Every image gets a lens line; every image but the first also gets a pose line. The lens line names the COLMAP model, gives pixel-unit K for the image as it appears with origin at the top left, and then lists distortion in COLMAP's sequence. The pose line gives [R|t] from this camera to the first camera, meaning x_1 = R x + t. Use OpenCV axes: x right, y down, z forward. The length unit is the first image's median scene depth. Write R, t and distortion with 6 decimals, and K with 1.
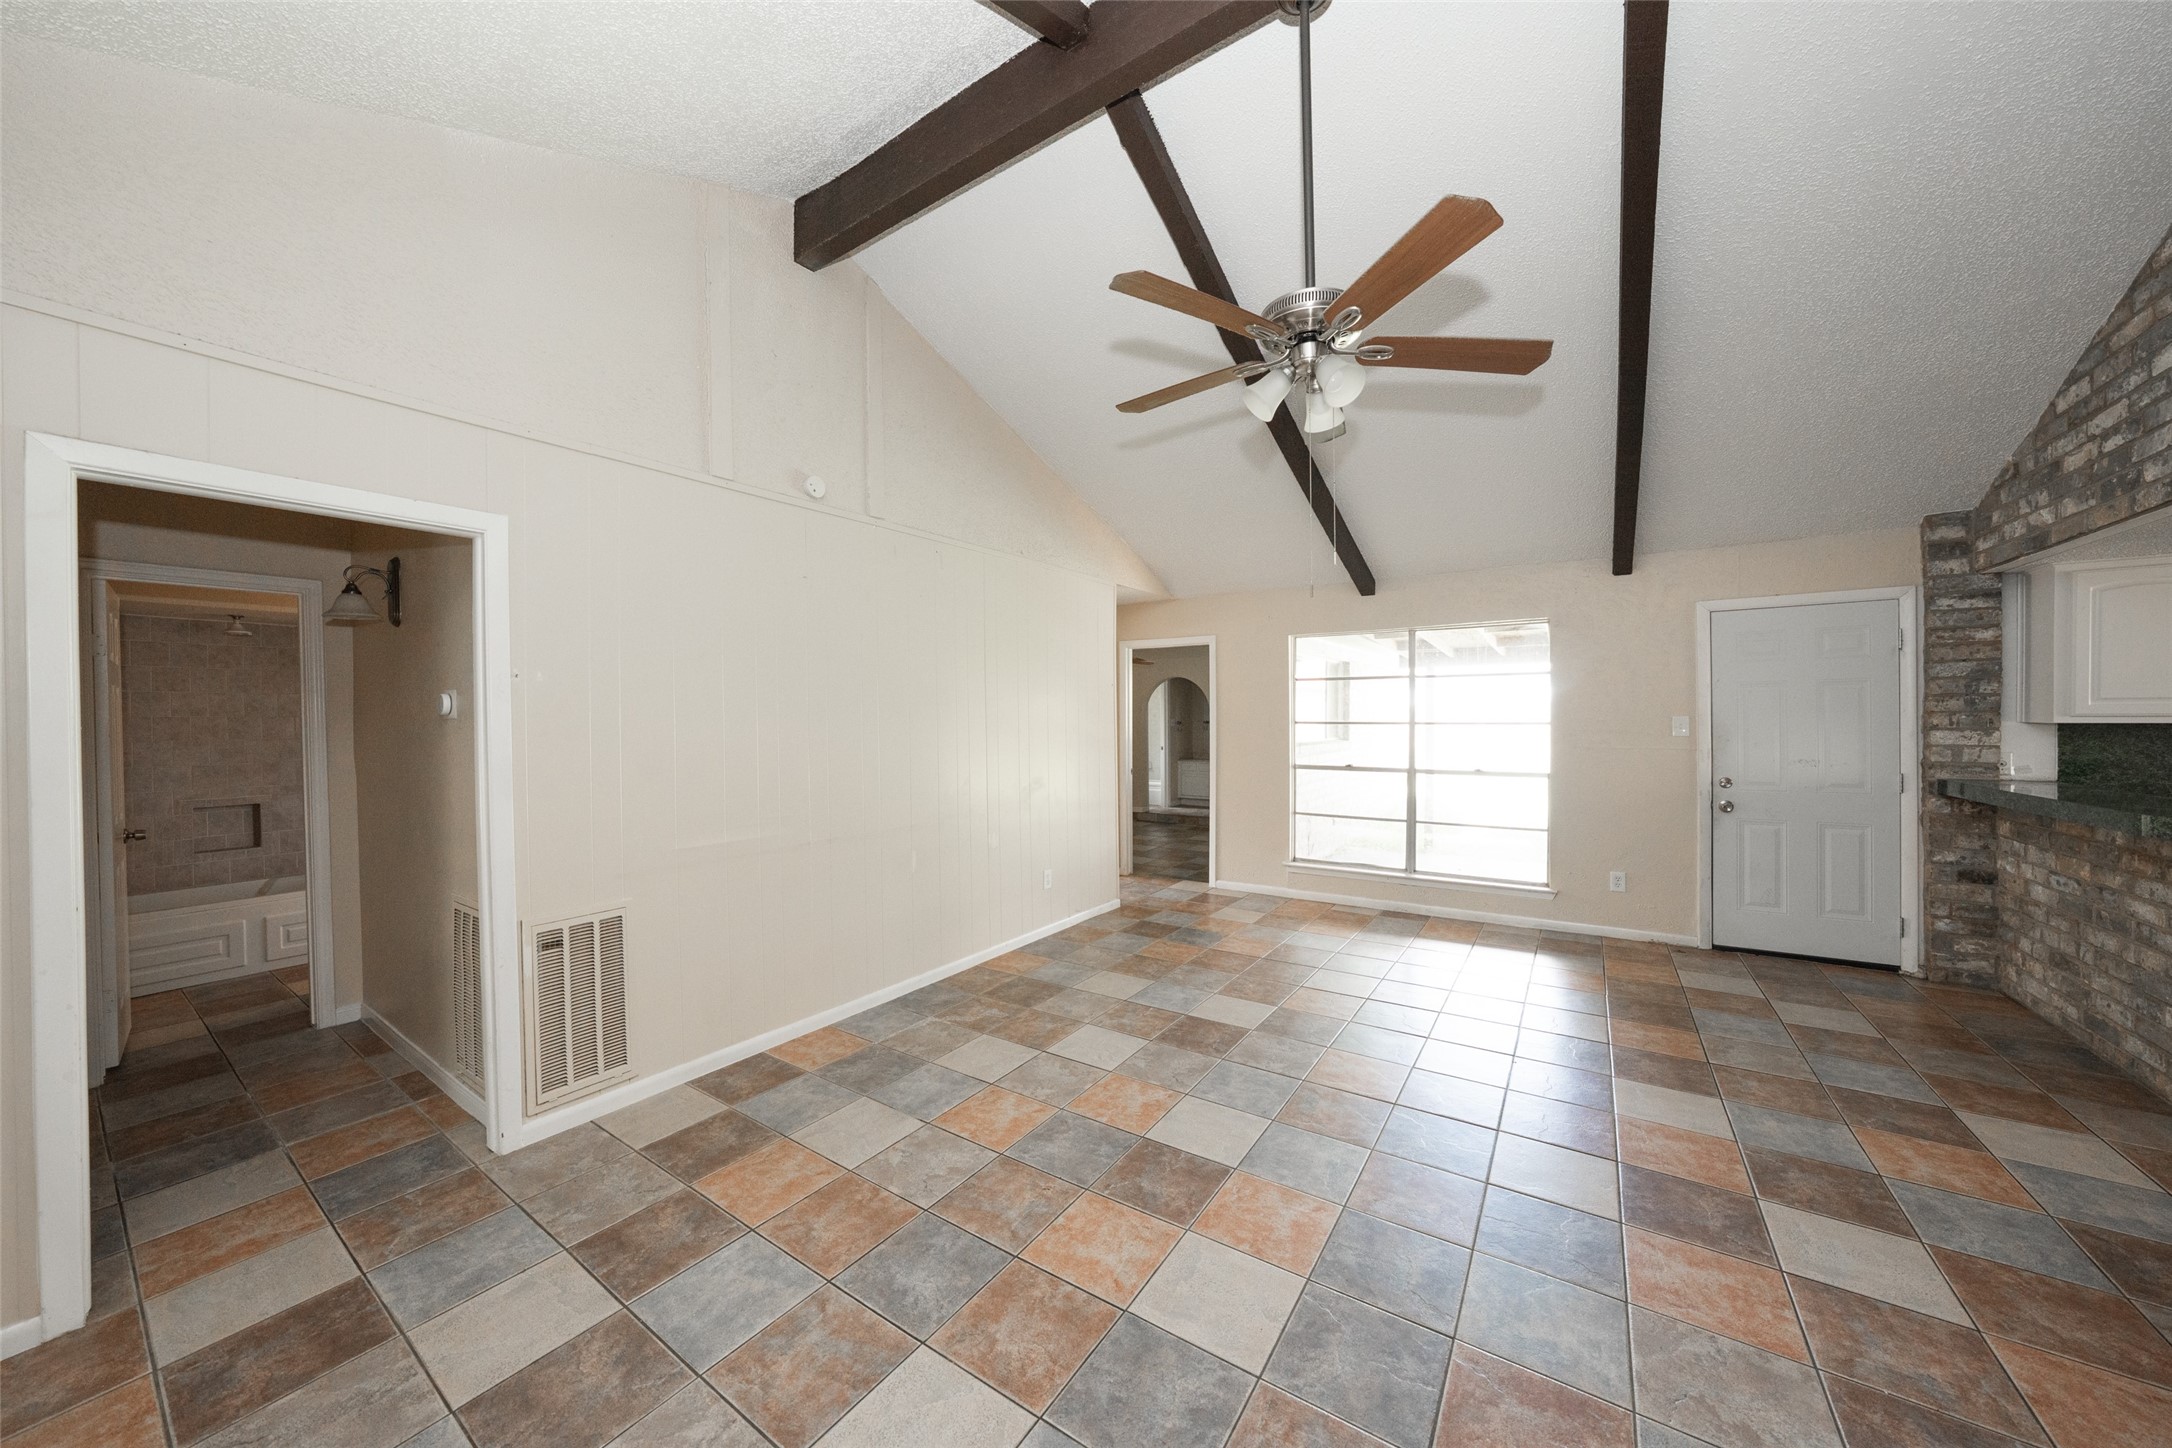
lens RADIAL K [[743.6, 0, 1083.9], [0, 743.6, 724.3], [0, 0, 1]] dist [-0.026800, 0.005125]
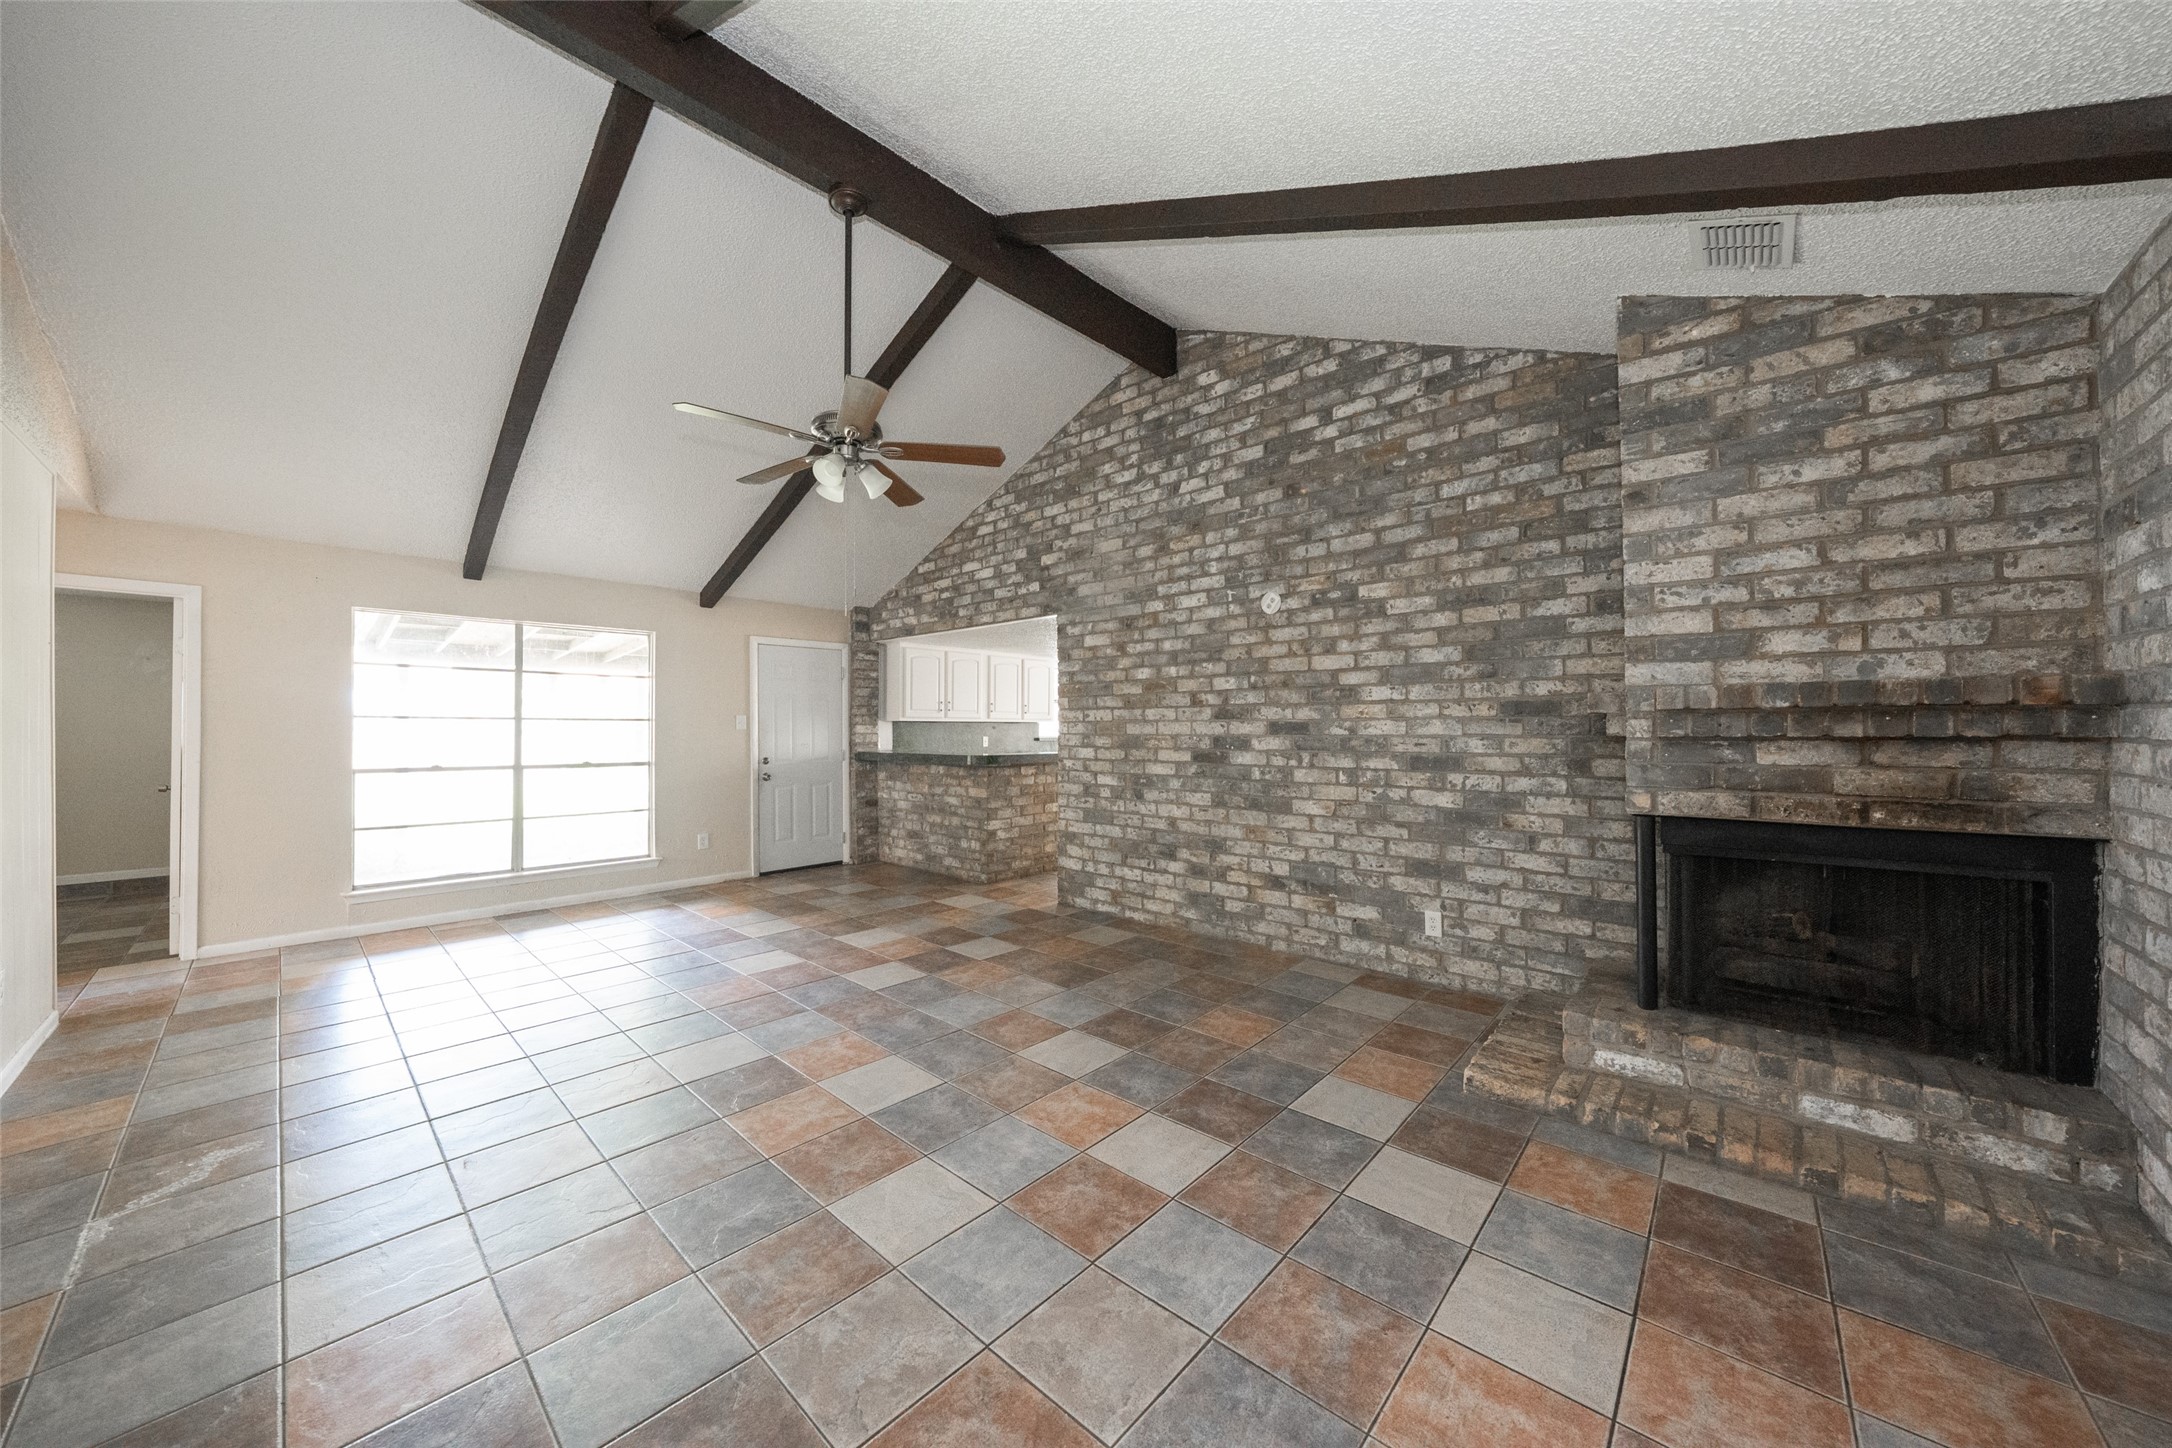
lens RADIAL K [[743.6, 0, 1083.9], [0, 743.6, 724.3], [0, 0, 1]] dist [-0.026800, 0.005125]
pose [[0.136571, 0.013285, 0.990541, -0.681774], [0.007945, 0.999863, -0.014506, 0.044015], [-0.990598, 0.009850, 0.136447, 0.209834]]
